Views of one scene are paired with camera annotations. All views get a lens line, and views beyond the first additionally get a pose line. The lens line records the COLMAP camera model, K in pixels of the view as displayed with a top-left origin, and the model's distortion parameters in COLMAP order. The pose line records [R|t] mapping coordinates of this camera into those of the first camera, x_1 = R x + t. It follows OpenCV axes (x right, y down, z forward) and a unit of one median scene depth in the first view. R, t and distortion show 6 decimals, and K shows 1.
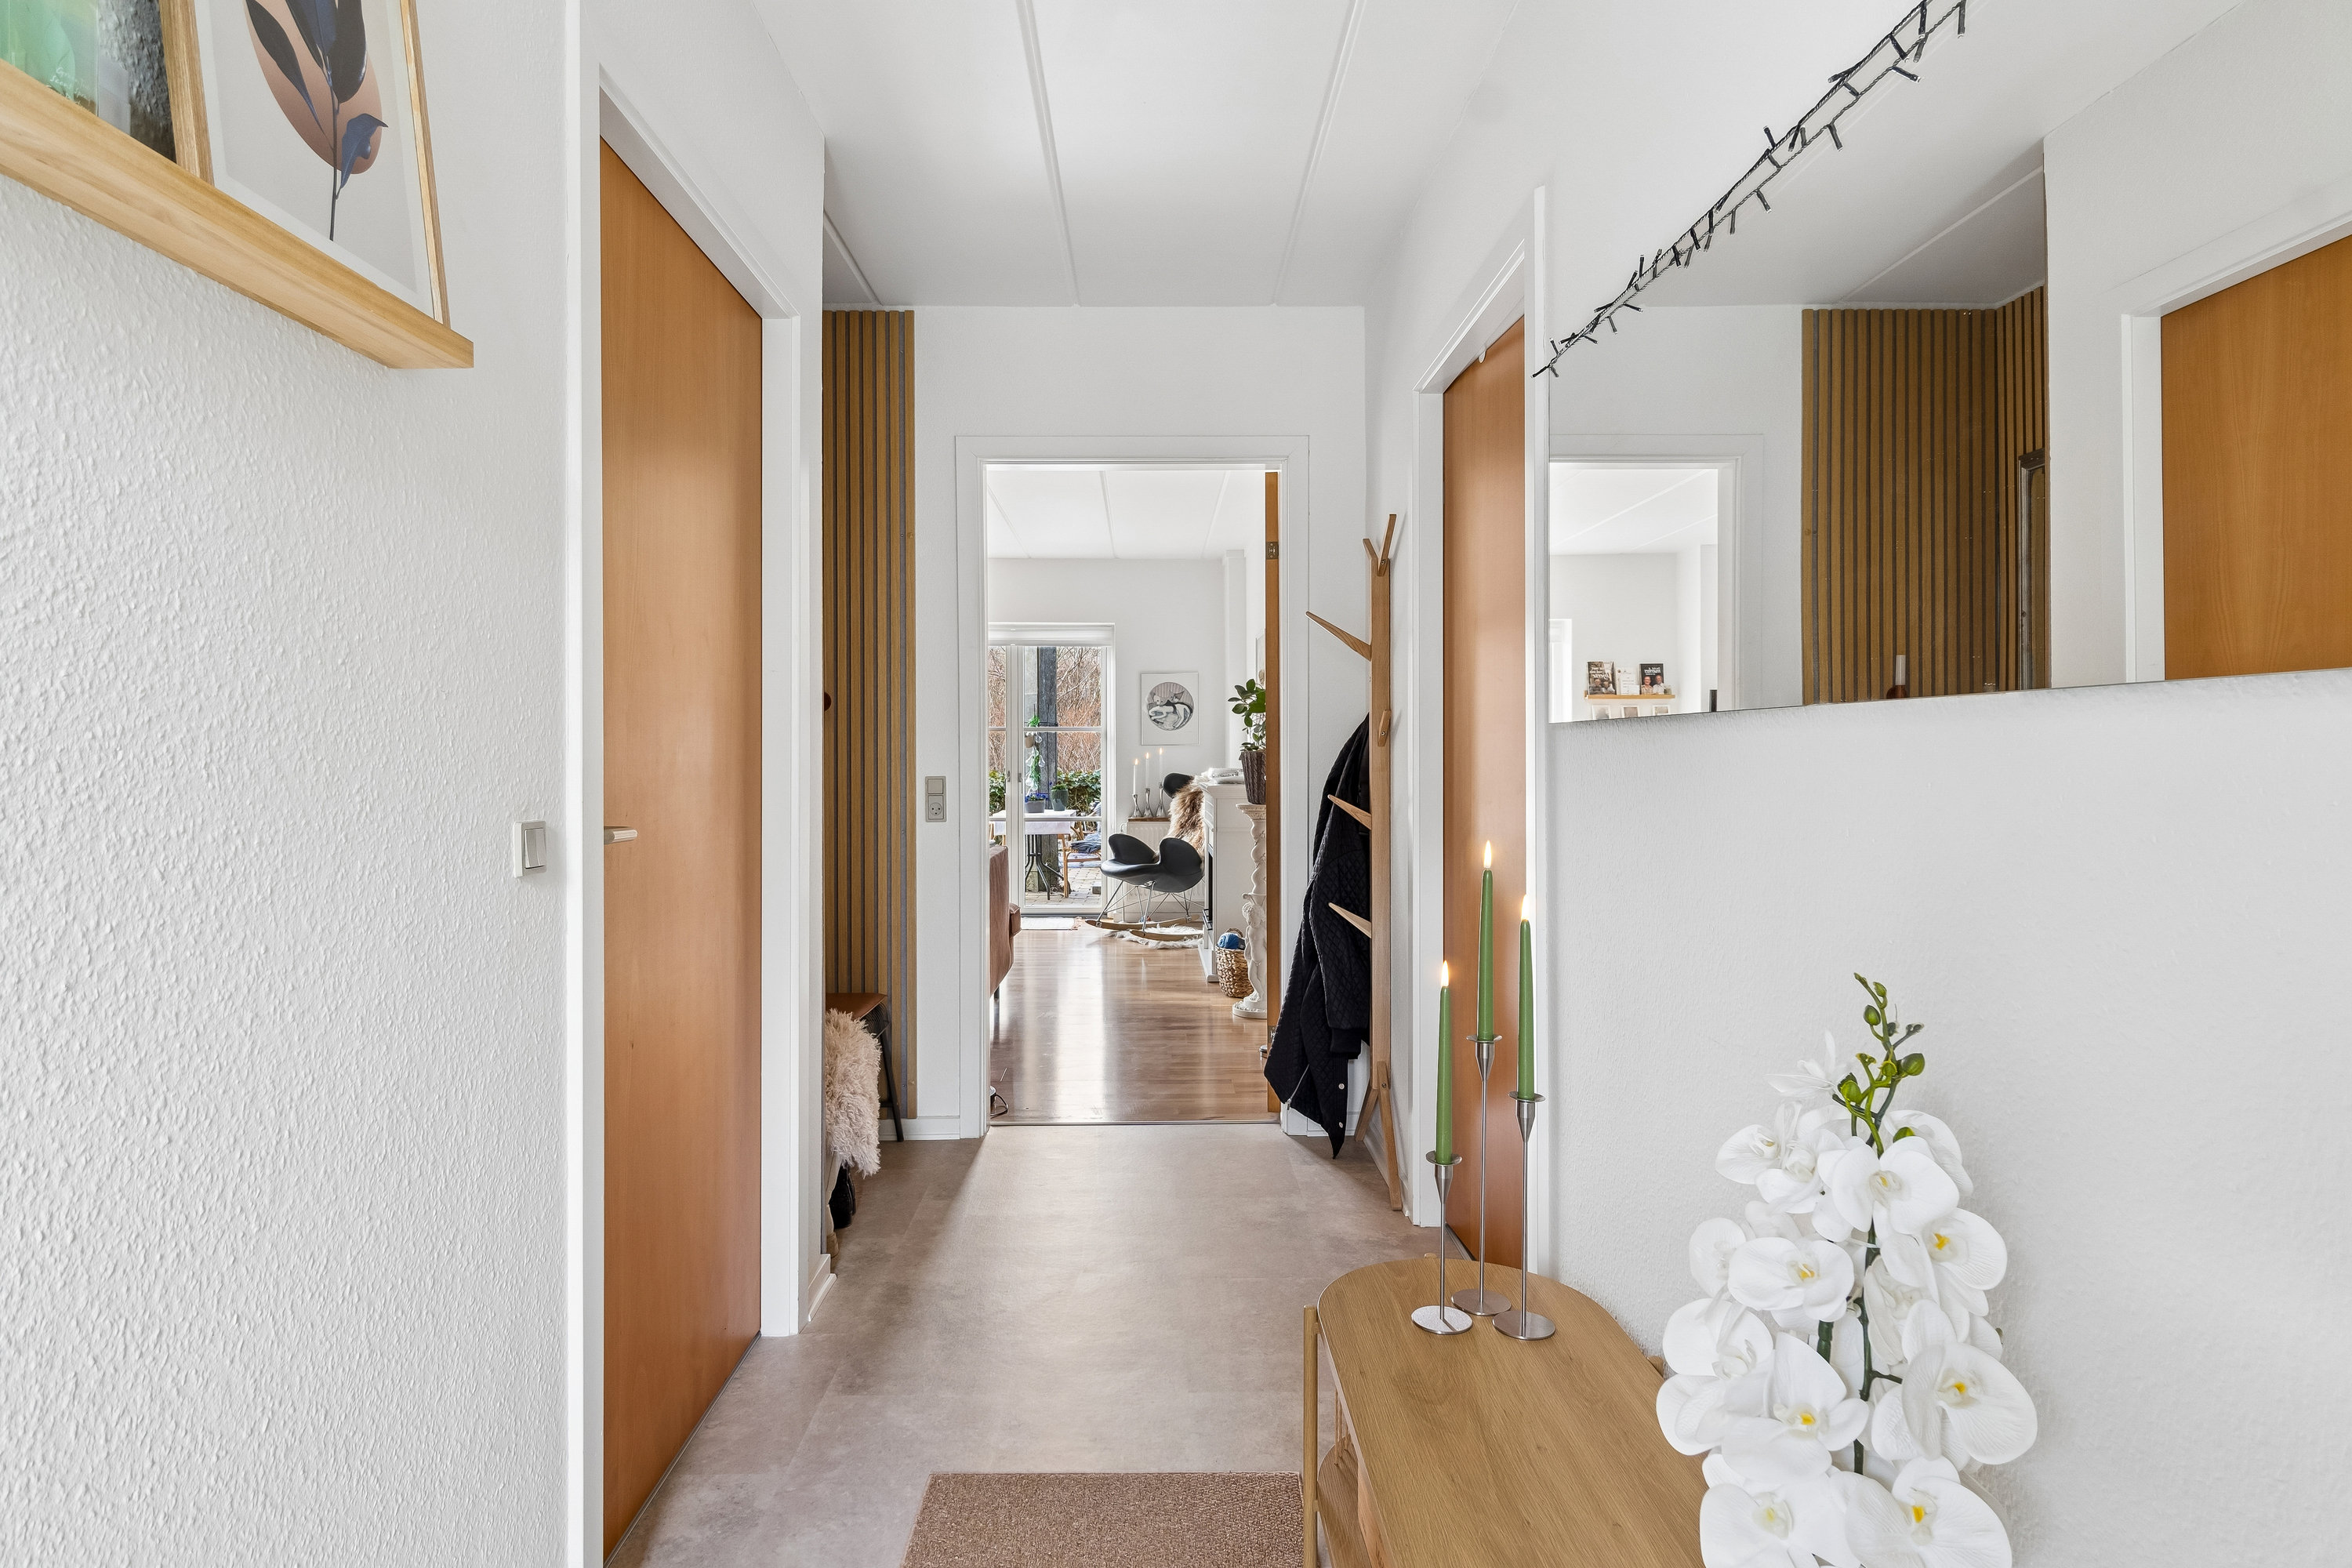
lens RADIAL K [[1213.3, 0, 1170.5], [0, 1213.3, 760.8], [0, 0, 1]] dist [0.000149, -0.000140]
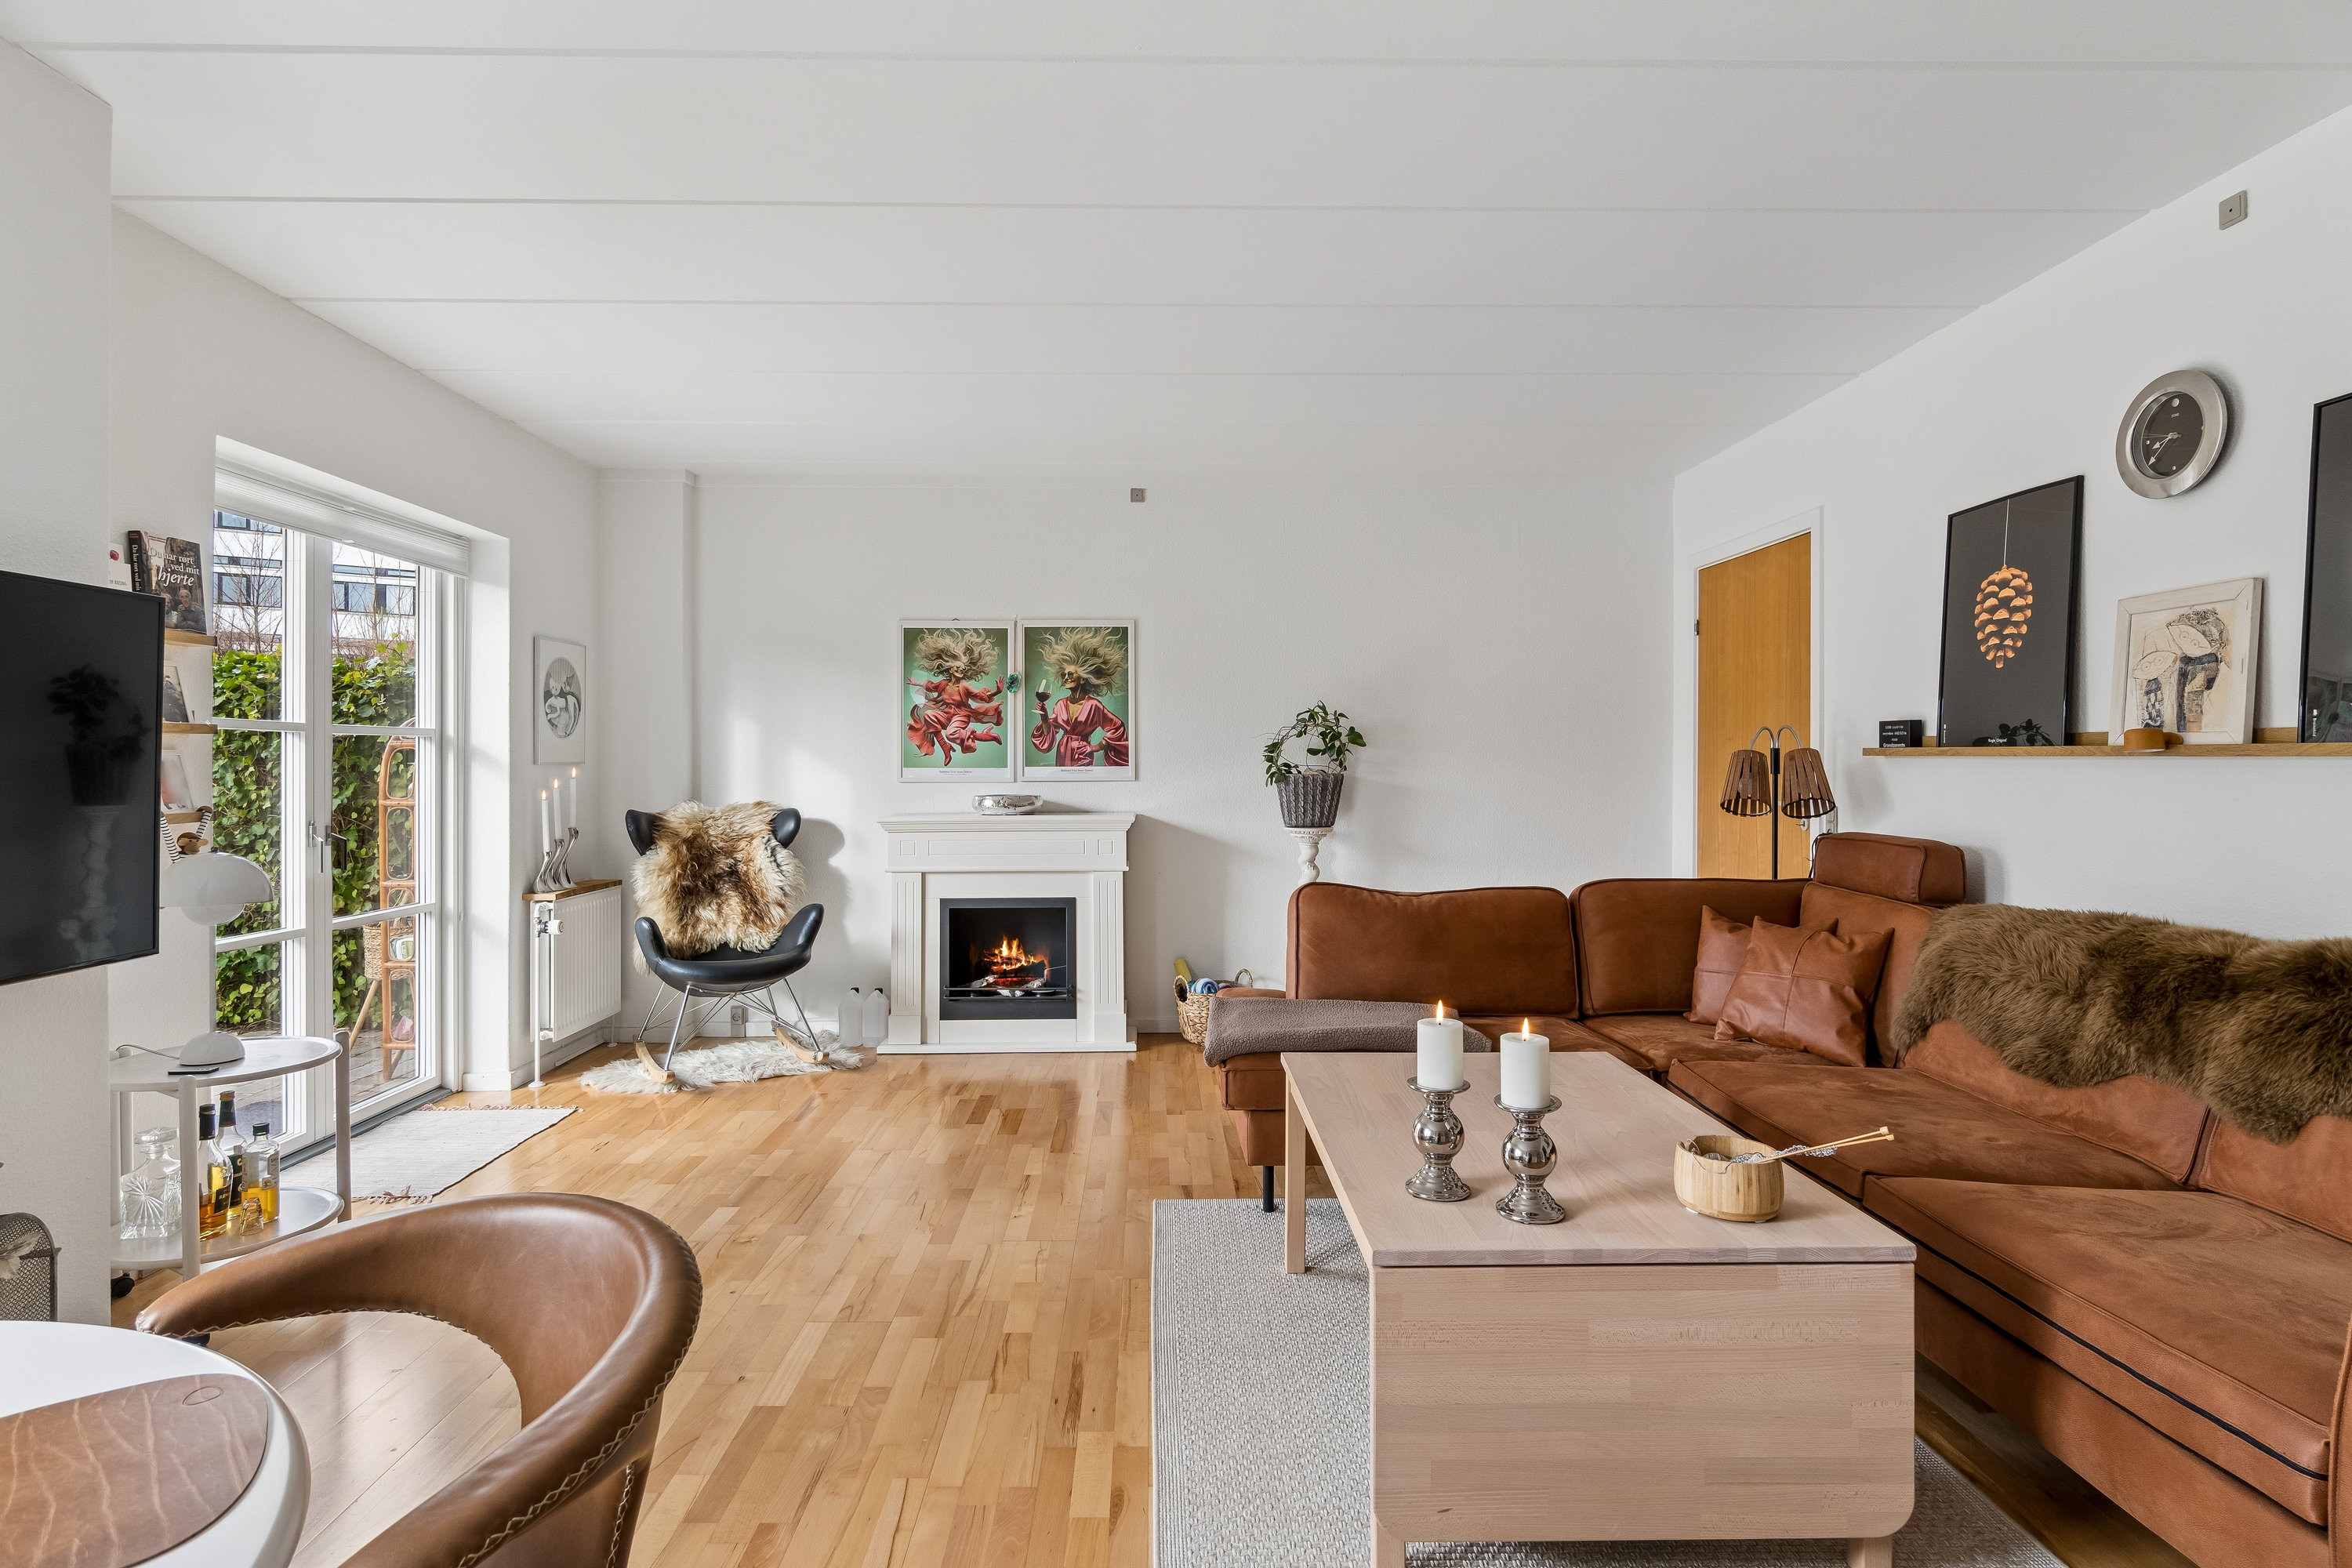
lens RADIAL K [[1213.3, 0, 1170.5], [0, 1213.3, 760.8], [0, 0, 1]] dist [0.000149, -0.000140]
pose [[0.008535, 0.000693, 0.999963, -0.584330], [0.007232, 0.999974, -0.000755, -0.011747], [-0.999937, 0.007238, 0.008530, 0.693652]]
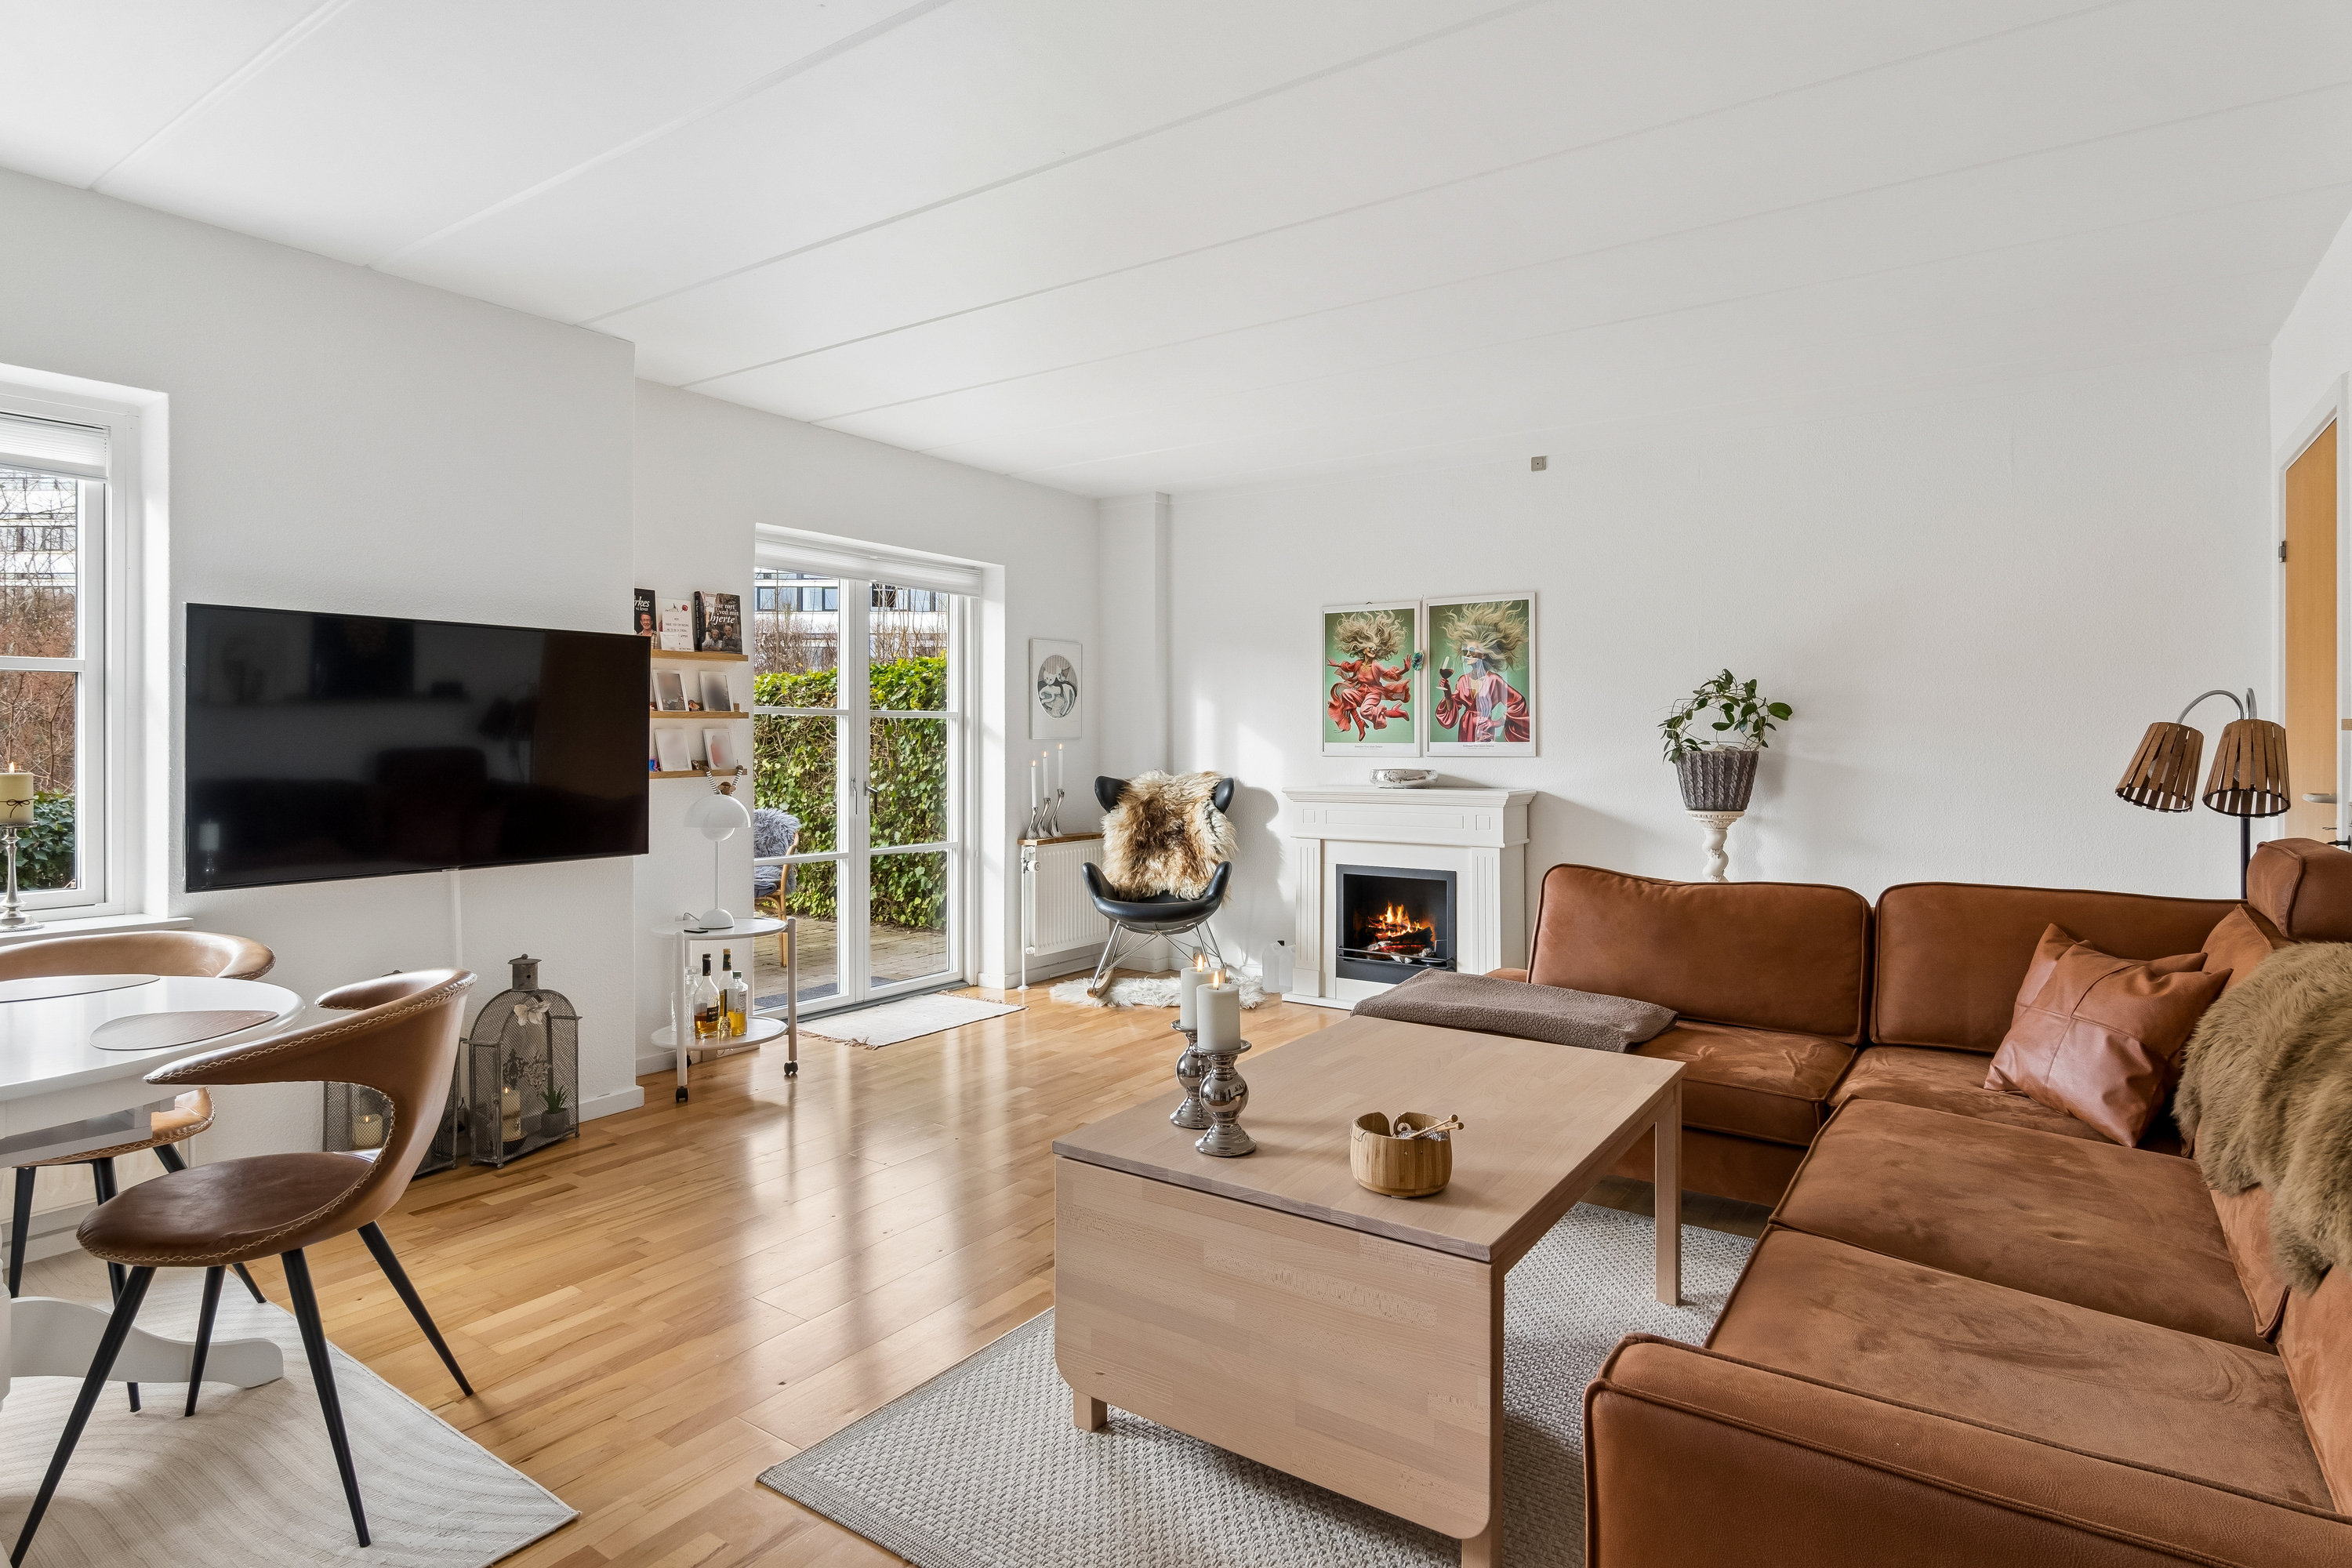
lens RADIAL K [[1243.8, 0, 1180.3], [0, 1243.8, 734.8], [0, 0, 1]] dist [0.004421, 0.000641]
pose [[0.588787, 0.001913, 0.808286, -0.569174], [0.004830, 0.999971, -0.005885, -0.010267], [-0.808274, 0.007369, 0.588761, 0.485871]]
